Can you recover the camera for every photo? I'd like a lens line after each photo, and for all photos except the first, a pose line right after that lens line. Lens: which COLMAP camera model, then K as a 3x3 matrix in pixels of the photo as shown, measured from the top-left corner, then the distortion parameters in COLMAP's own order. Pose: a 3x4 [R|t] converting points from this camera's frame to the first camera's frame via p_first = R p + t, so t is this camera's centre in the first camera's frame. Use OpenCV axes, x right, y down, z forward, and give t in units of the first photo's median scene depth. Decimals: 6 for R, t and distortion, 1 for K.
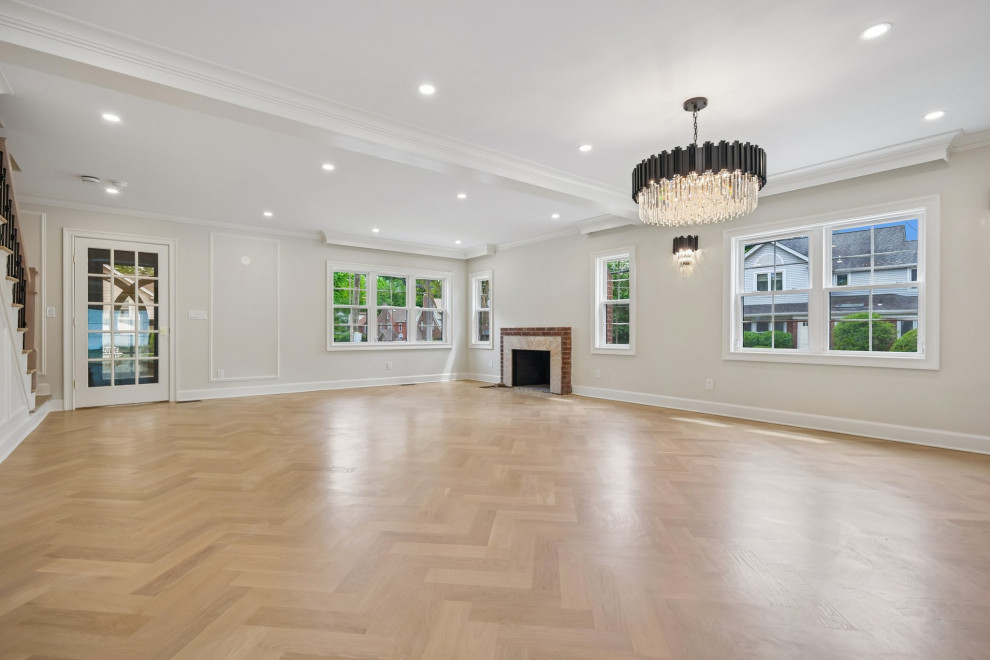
lens RADIAL K [[454.5, 0, 491.7], [0, 454.5, 327.9], [0, 0, 1]] dist [0.004609, -0.000016]
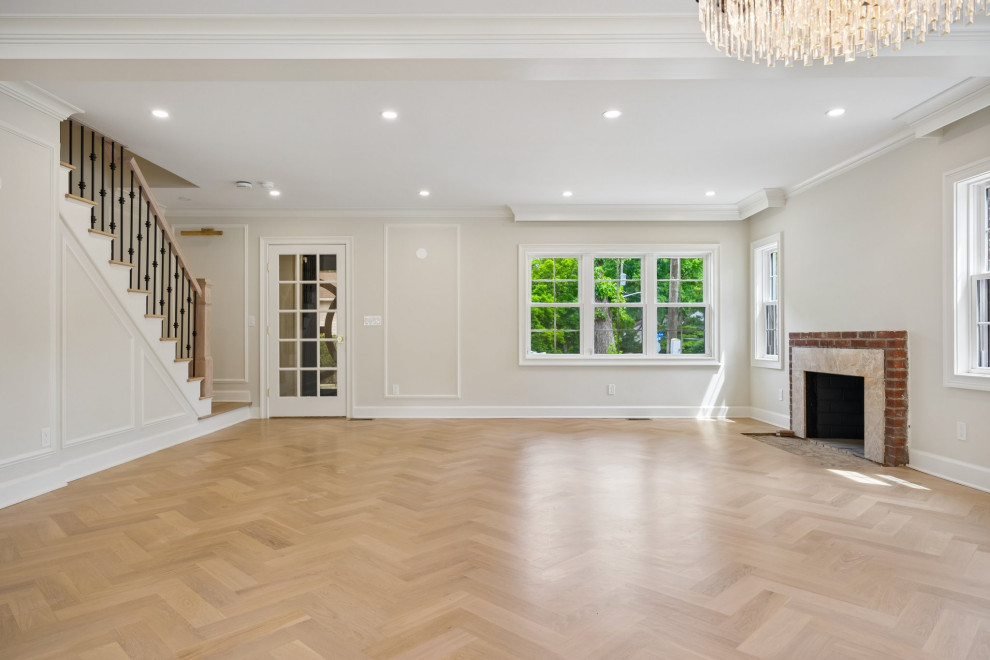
lens RADIAL K [[598.6, 0, 485.8], [0, 598.6, 333.1], [0, 0, 1]] dist [0.003215, 0.003163]
pose [[0.792444, -0.006469, -0.609910, 0.207600], [0.007461, 0.999972, -0.000912, -0.001925], [0.609899, -0.003828, 0.792470, 0.203605]]
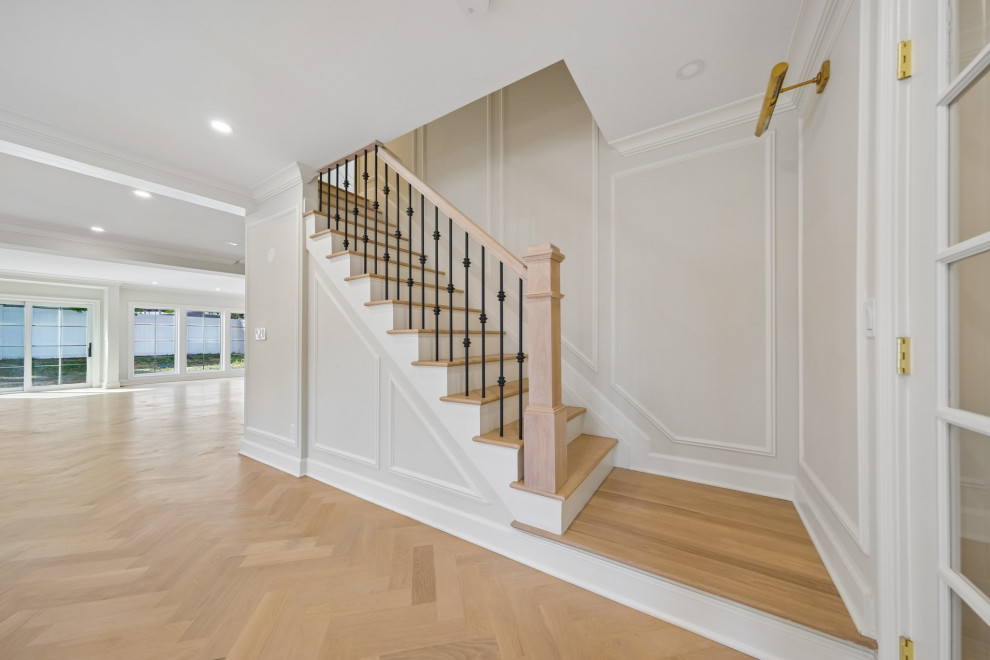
lens RADIAL K [[339.9, 0, 490.4], [0, 339.9, 340.2], [0, 0, 1]] dist [0.002945, 0.000504]
pose [[-0.939327, -0.003425, -0.343007, -0.547222], [0.000483, 0.999936, -0.011307, -0.015288], [0.343024, -0.010787, -0.939265, 0.872730]]
